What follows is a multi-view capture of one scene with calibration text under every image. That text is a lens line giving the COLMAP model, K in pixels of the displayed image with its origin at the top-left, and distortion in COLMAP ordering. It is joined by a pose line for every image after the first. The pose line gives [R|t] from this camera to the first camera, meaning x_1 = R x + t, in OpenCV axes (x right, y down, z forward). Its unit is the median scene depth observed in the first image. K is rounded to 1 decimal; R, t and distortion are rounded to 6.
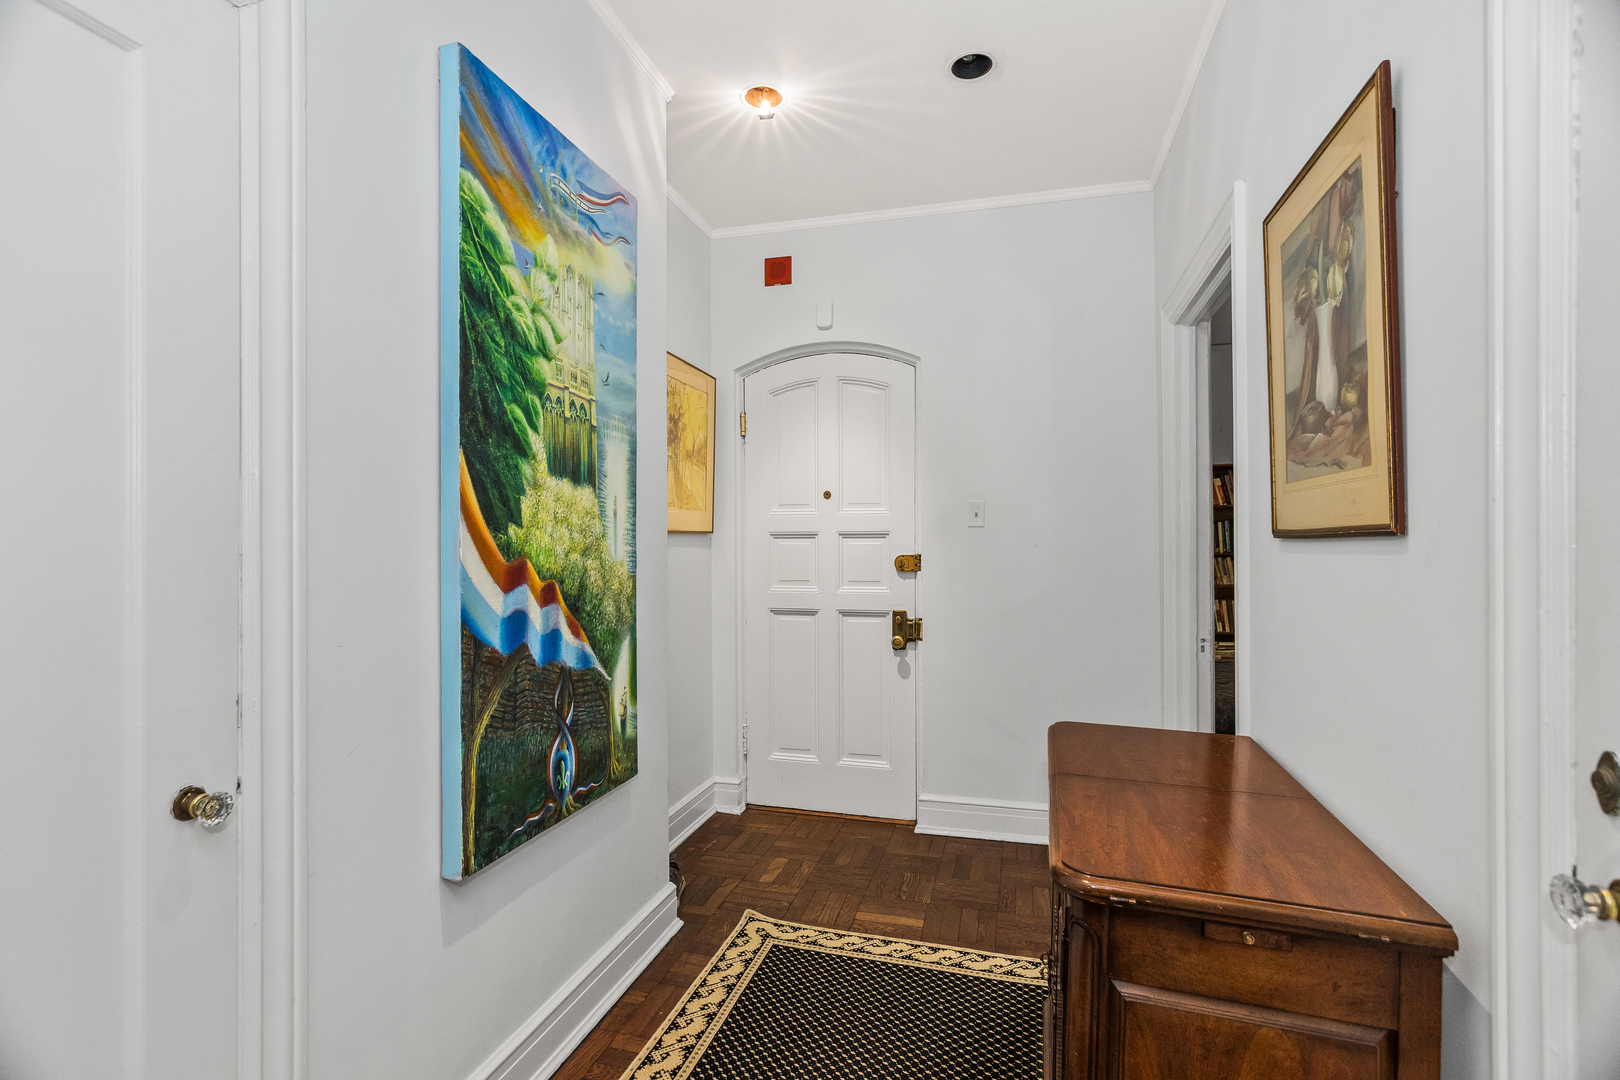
lens RADIAL K [[769.6, 0, 808.4], [0, 769.6, 543.5], [0, 0, 1]] dist [-0.013078, 0.000185]
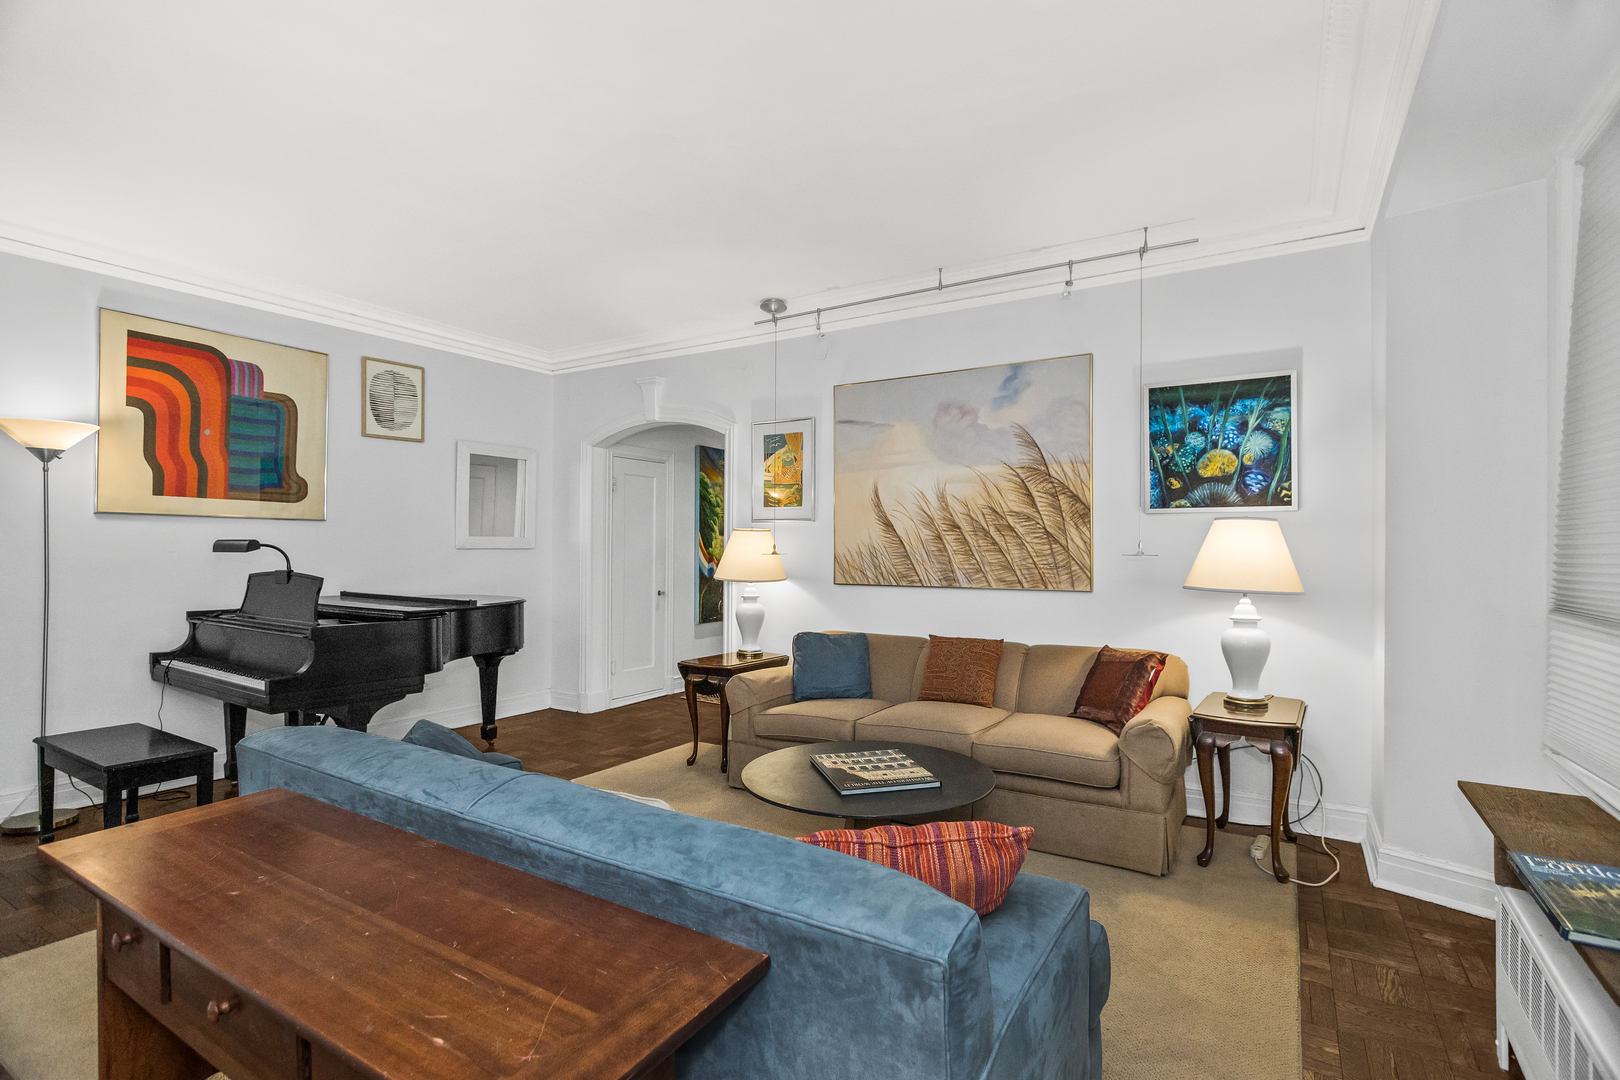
lens RADIAL K [[769.6, 0, 810.5], [0, 769.6, 540.6], [0, 0, 1]] dist [-0.013078, 0.000185]
pose [[0.963775, 0.006214, -0.266645, 1.343090], [-0.009354, 0.999901, -0.010508, -0.024695], [0.266553, 0.012622, 0.963738, -3.093497]]
